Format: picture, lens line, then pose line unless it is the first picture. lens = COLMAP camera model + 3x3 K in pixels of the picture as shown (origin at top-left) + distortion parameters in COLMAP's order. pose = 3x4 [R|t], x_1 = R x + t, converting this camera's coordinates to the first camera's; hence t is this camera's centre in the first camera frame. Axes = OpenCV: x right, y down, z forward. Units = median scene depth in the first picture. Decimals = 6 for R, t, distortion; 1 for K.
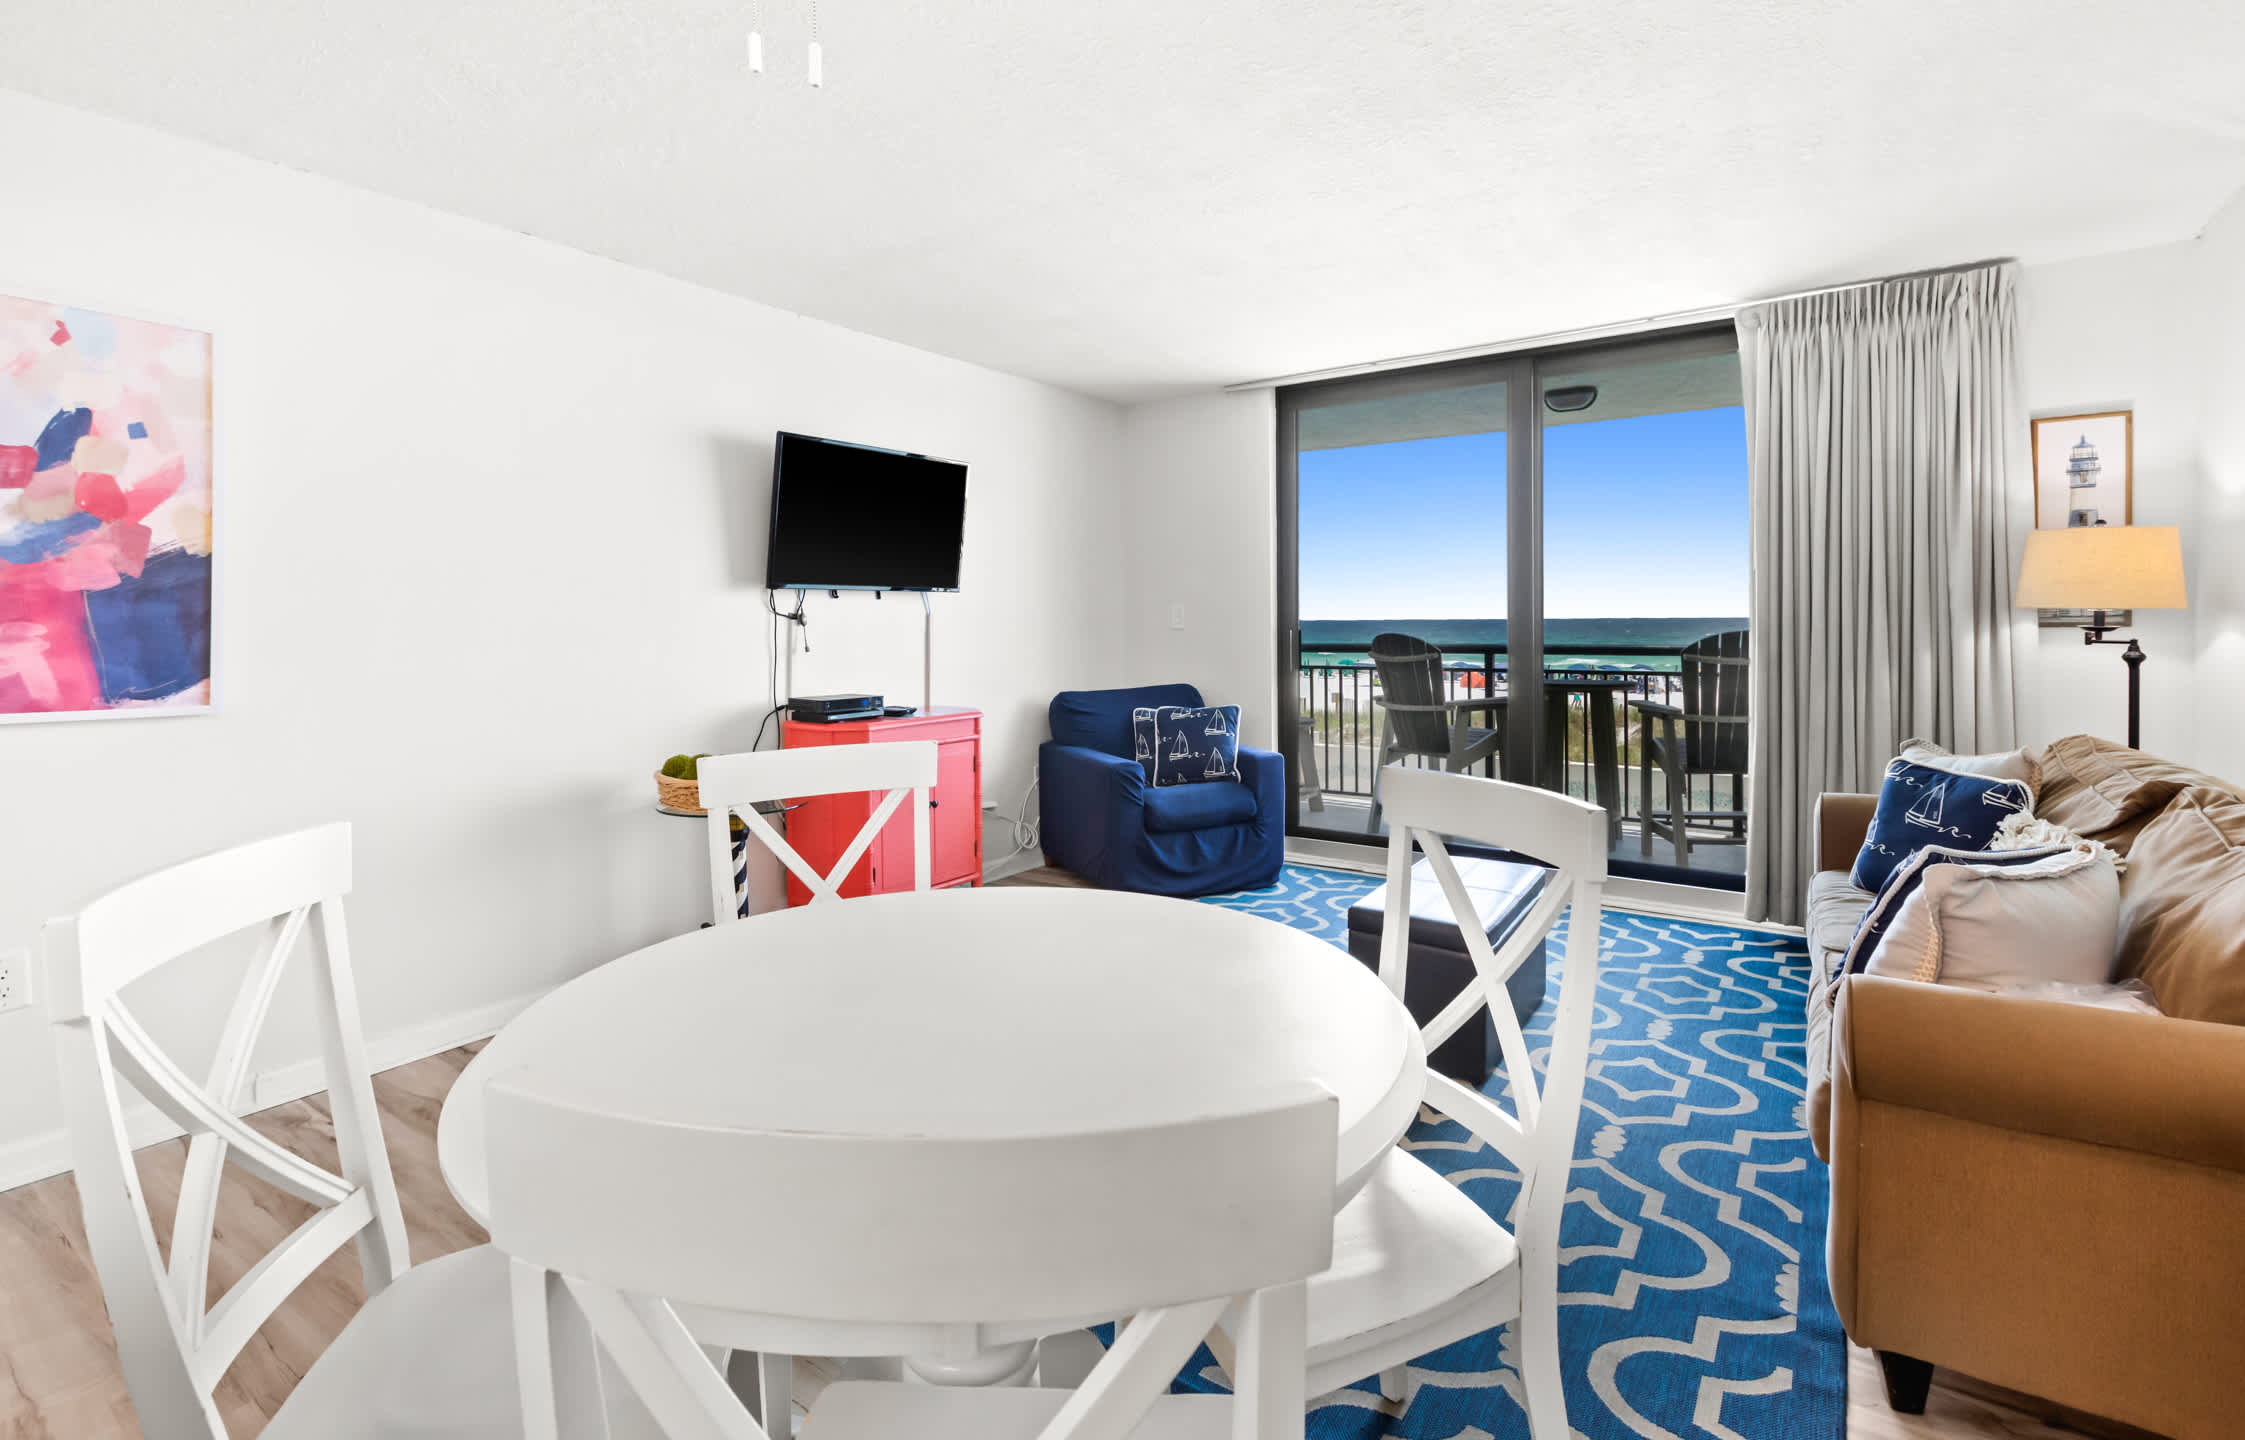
lens RADIAL K [[1027.6, 0, 1168.0], [0, 1027.6, 637.4], [0, 0, 1]] dist [0.000336, 0.000200]
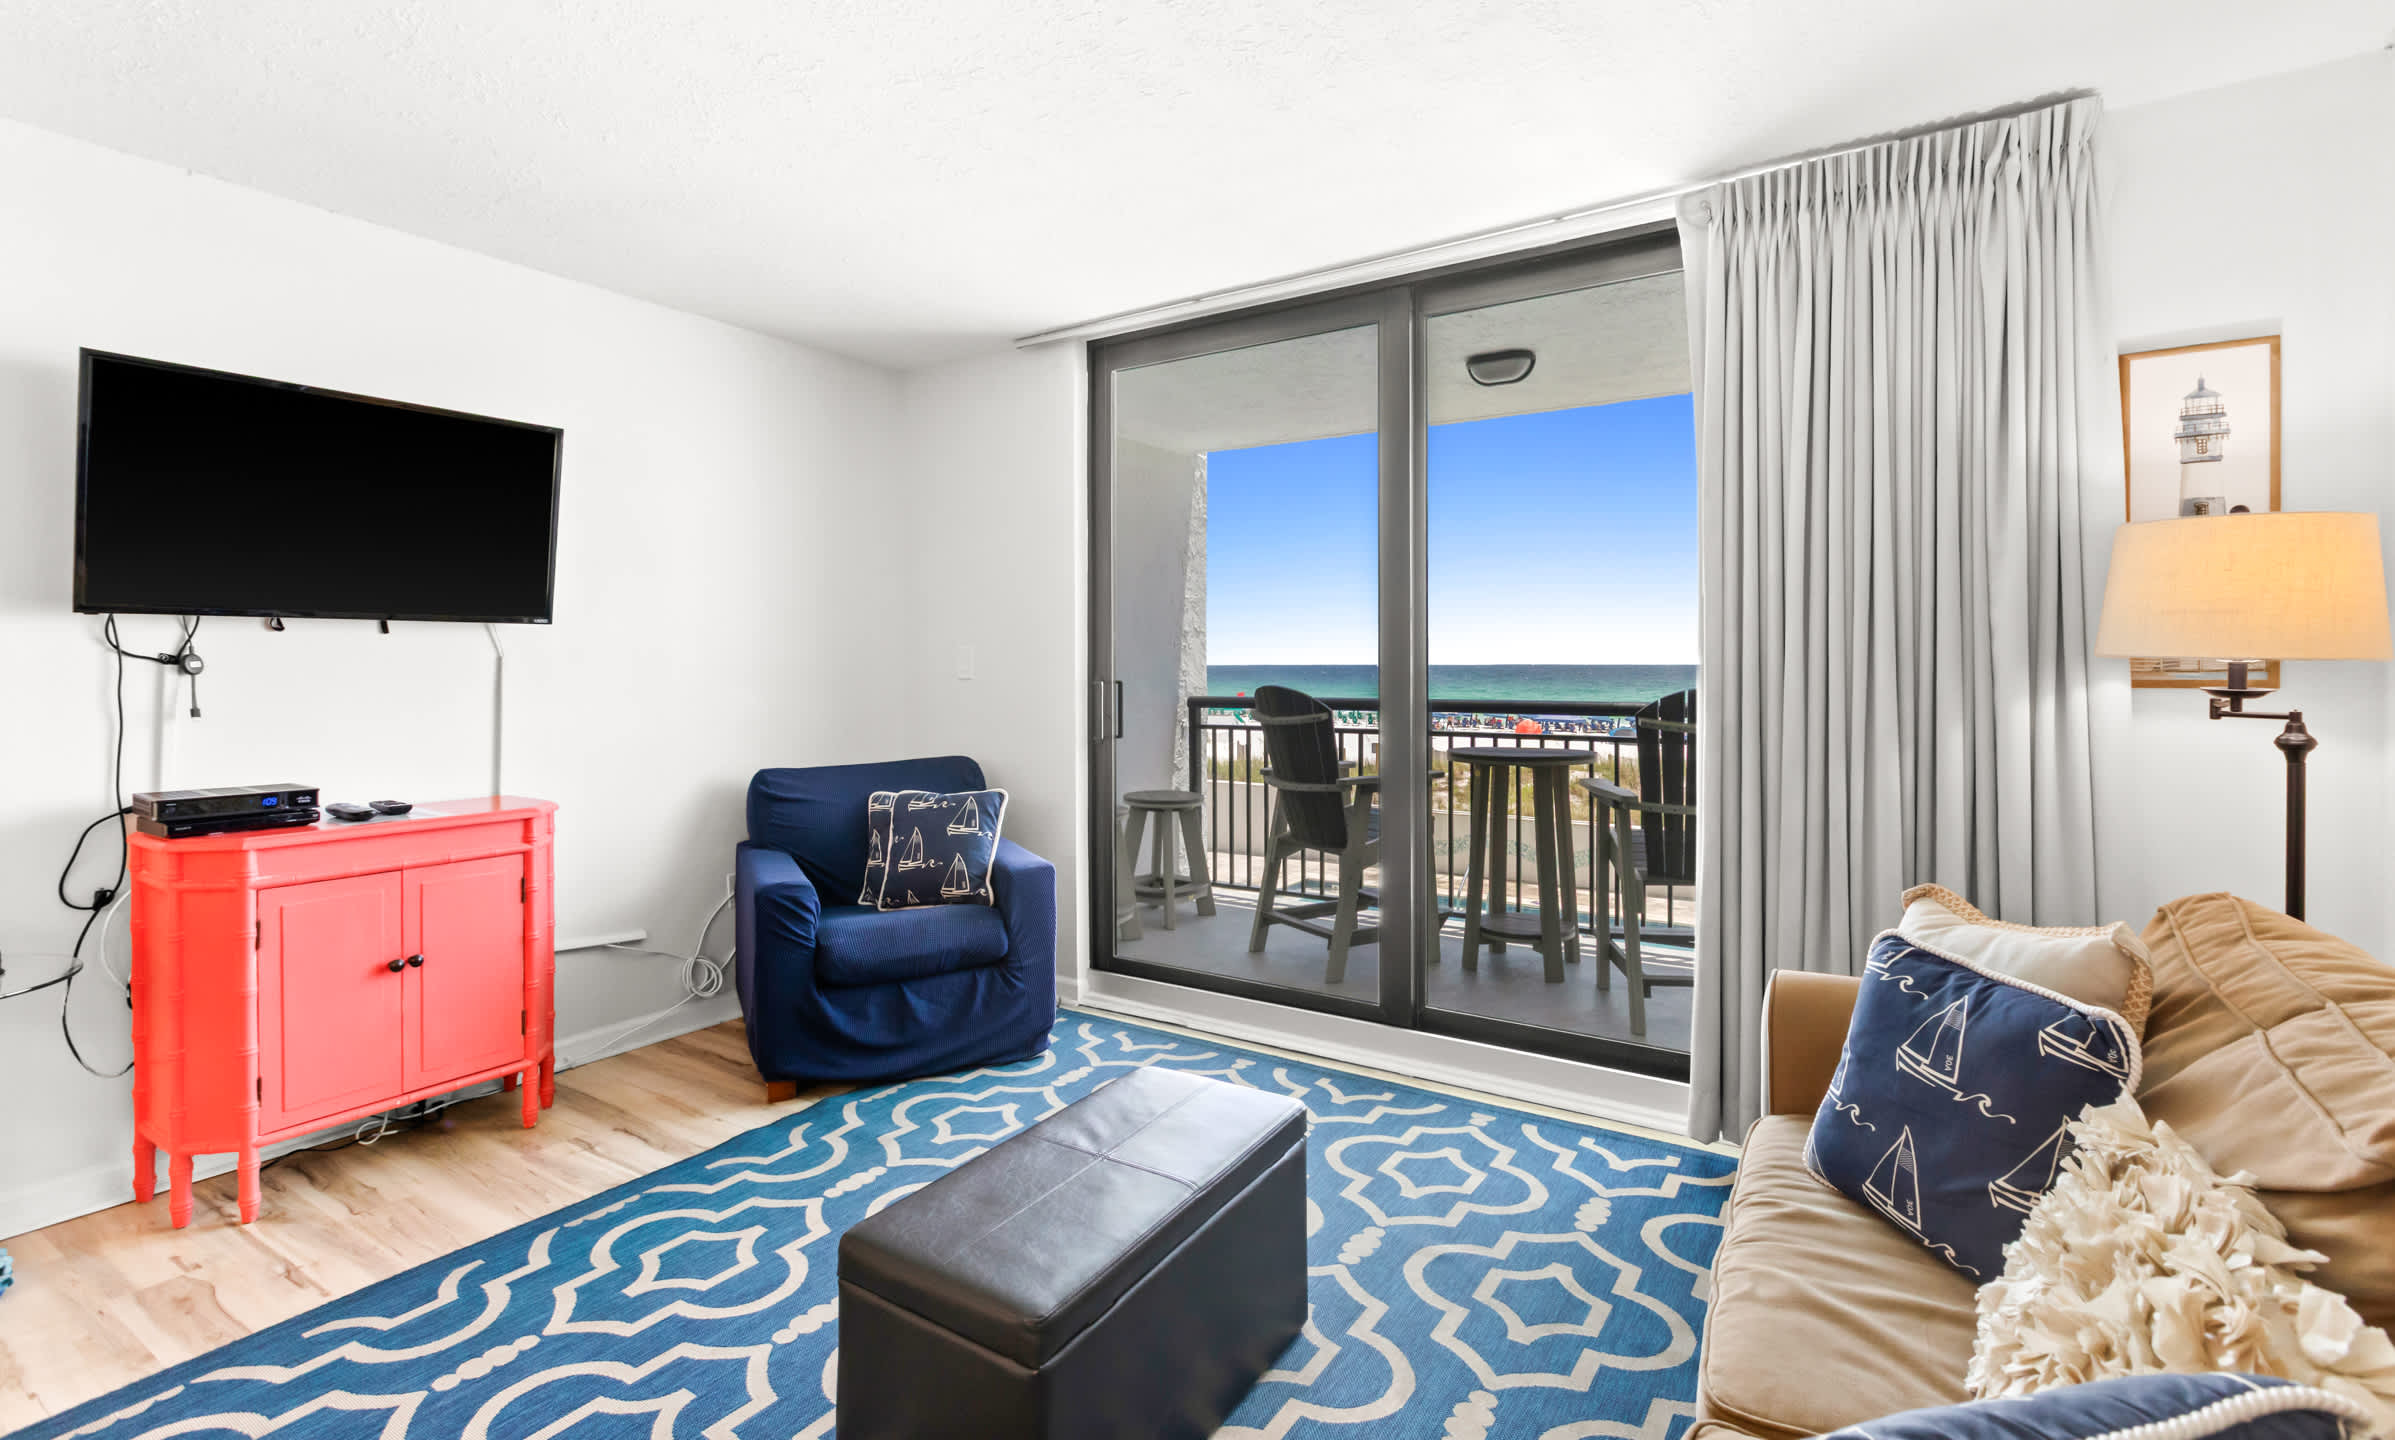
lens RADIAL K [[1077.8, 0, 1260.5], [0, 1077.8, 673.3], [0, 0, 1]] dist [0.000657, 0.000285]
pose [[0.999288, 0.004690, 0.037424, 0.284674], [-0.004414, 0.999962, -0.007468, -0.010837], [-0.037457, 0.007298, 0.999272, 0.353484]]
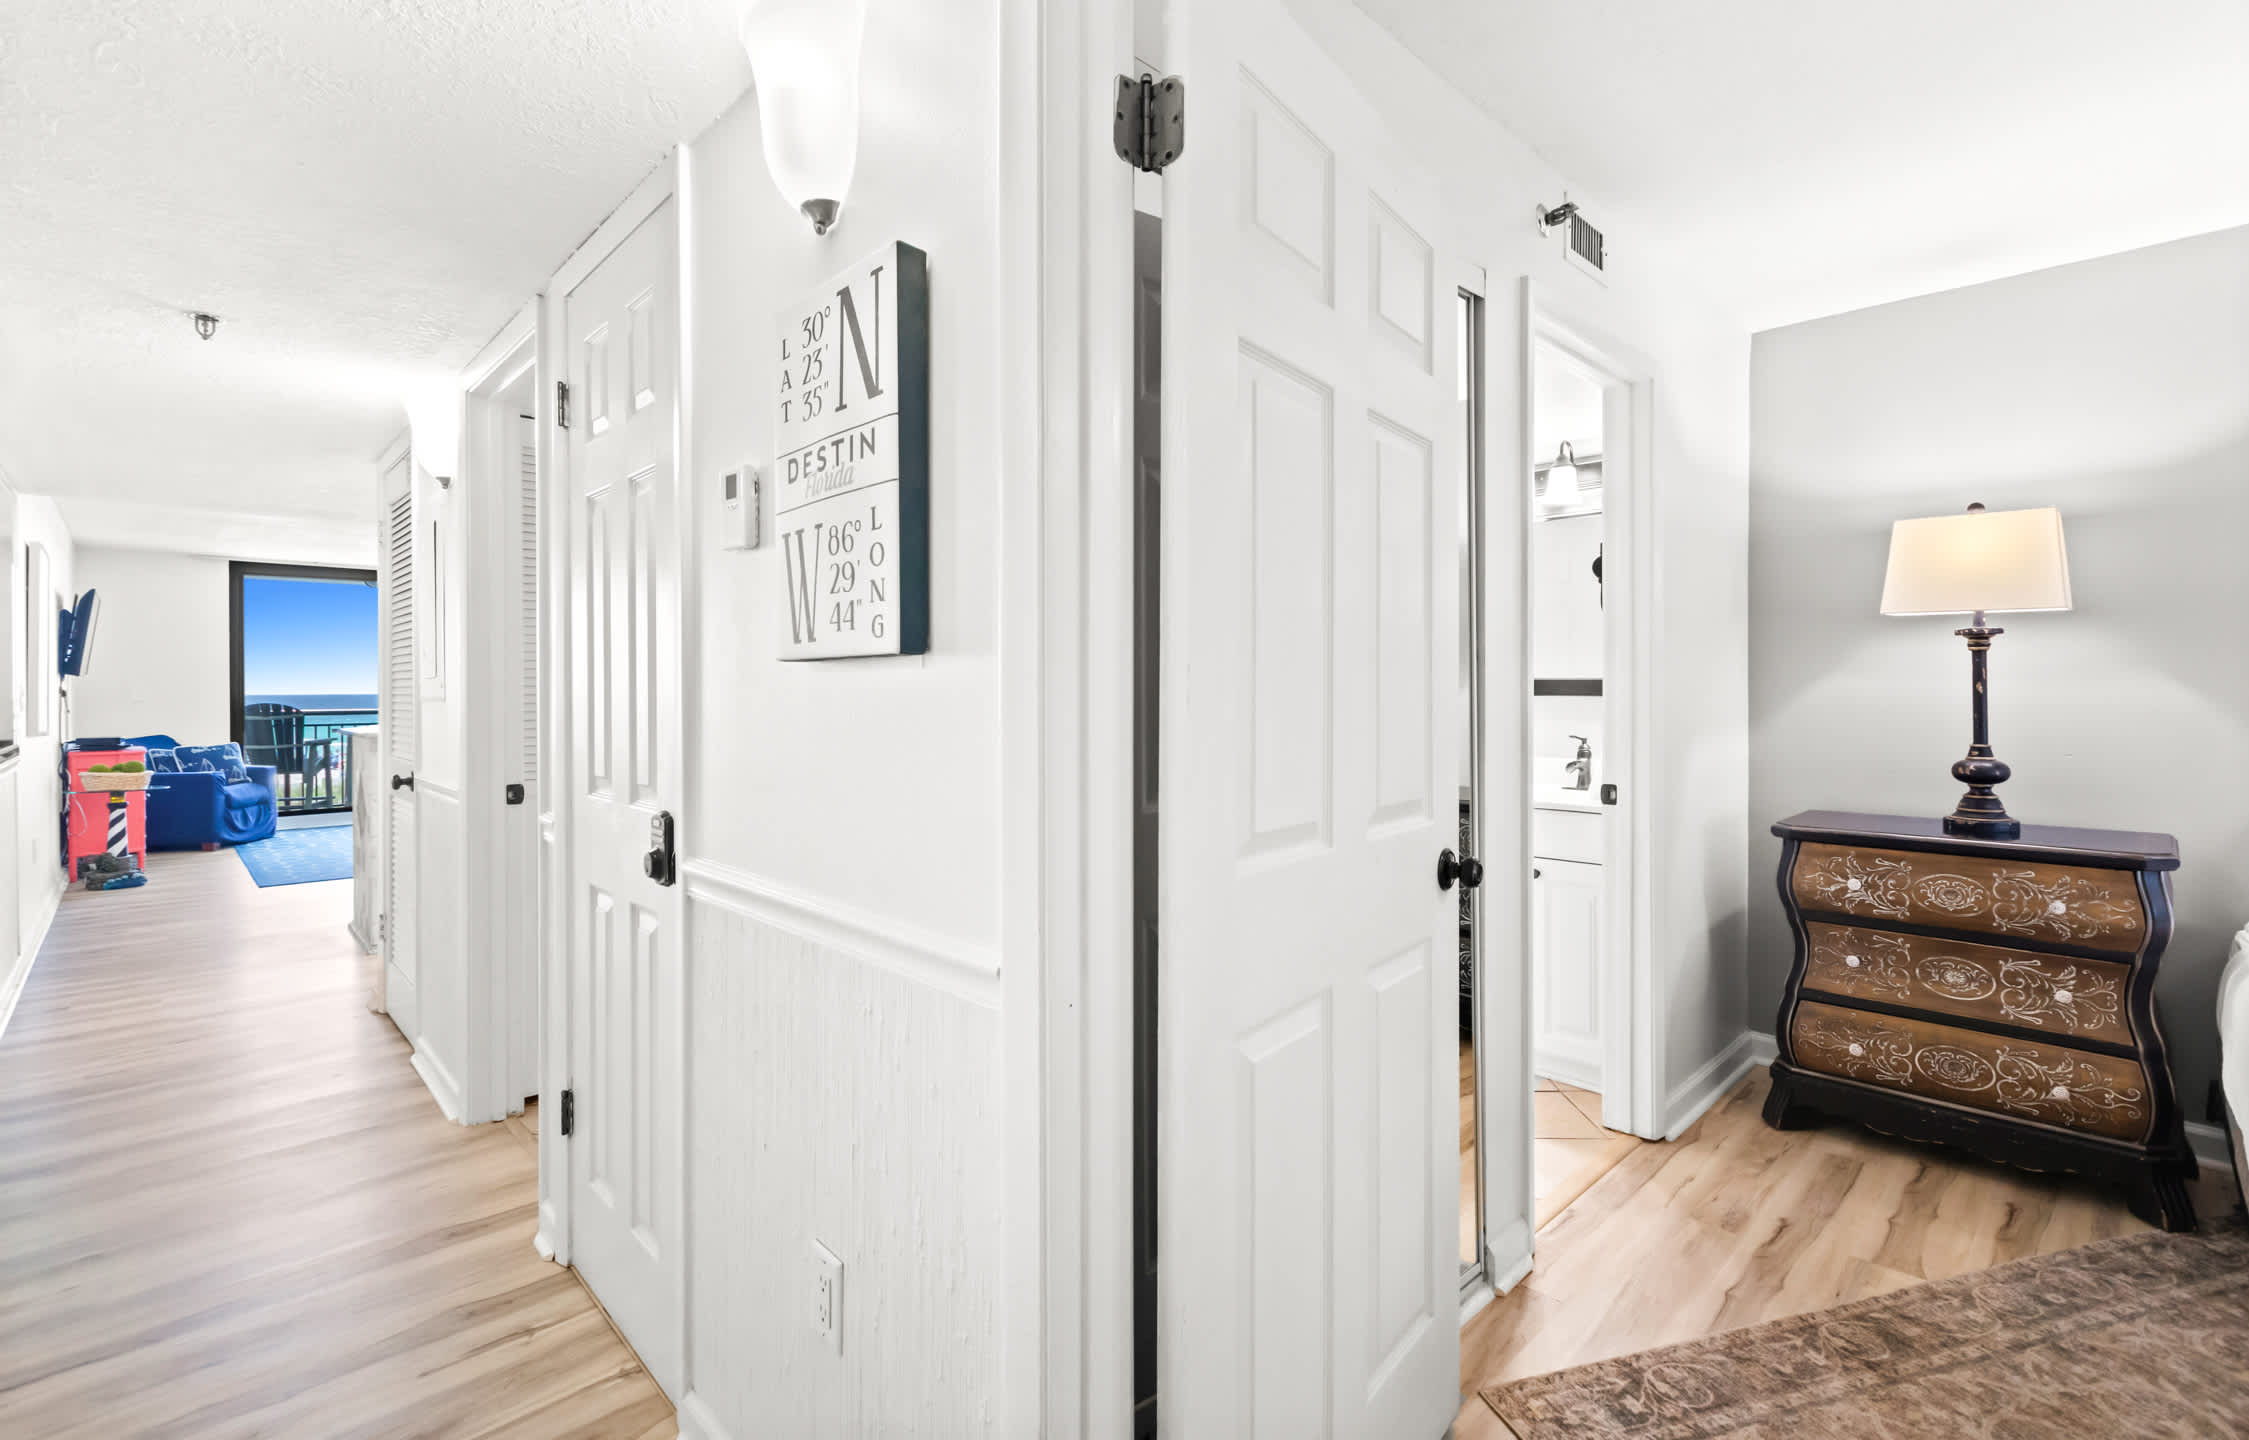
lens RADIAL K [[1009.4, 0, 1125.1], [0, 1009.4, 694.9], [0, 0, 1]] dist [-0.000014, 0.000050]
pose [[0.208064, 0.001341, 0.978114, -1.770081], [0.019277, 0.999799, -0.005472, 0.029316], [-0.977925, 0.019994, 0.207996, -1.174402]]
